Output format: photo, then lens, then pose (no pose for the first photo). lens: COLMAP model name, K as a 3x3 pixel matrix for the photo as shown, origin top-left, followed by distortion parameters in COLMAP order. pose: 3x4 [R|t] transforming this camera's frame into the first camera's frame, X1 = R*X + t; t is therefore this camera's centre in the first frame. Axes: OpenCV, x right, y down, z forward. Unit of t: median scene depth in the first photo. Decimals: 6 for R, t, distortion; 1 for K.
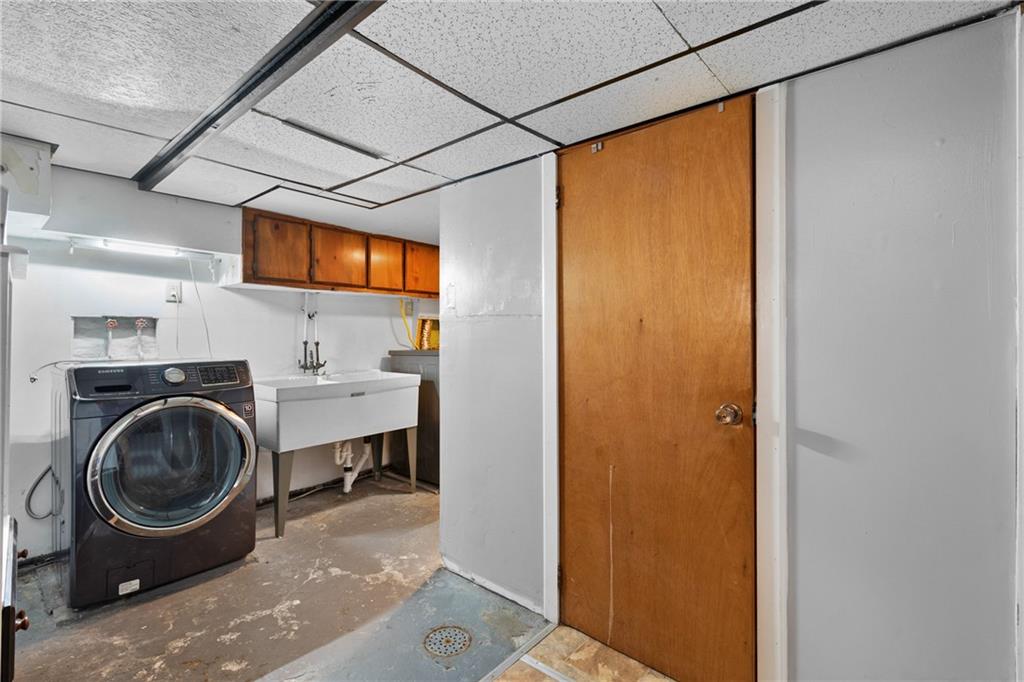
lens RADIAL K [[471.2, 0, 513.7], [0, 471.2, 335.8], [0, 0, 1]] dist [-0.003020, 0.001571]
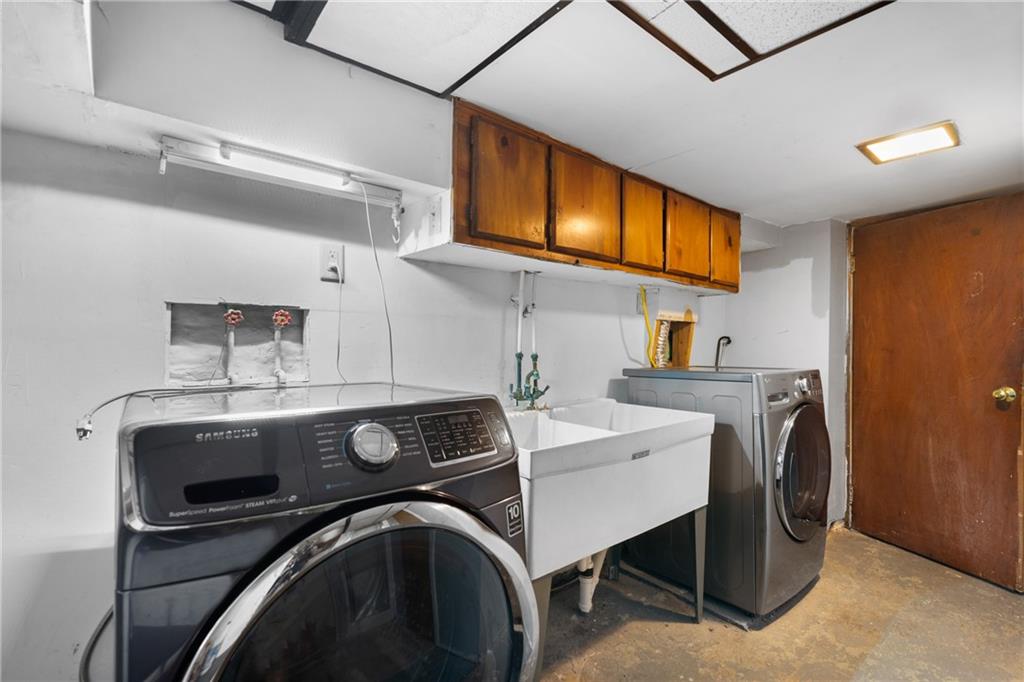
lens RADIAL K [[471.2, 0, 511.4], [0, 471.2, 346.7], [0, 0, 1]] dist [-0.003020, 0.001571]
pose [[0.983655, 0.010308, -0.179769, -0.409284], [-0.009947, 0.999946, 0.002907, 0.002522], [0.179790, -0.001072, 0.983705, 0.484776]]
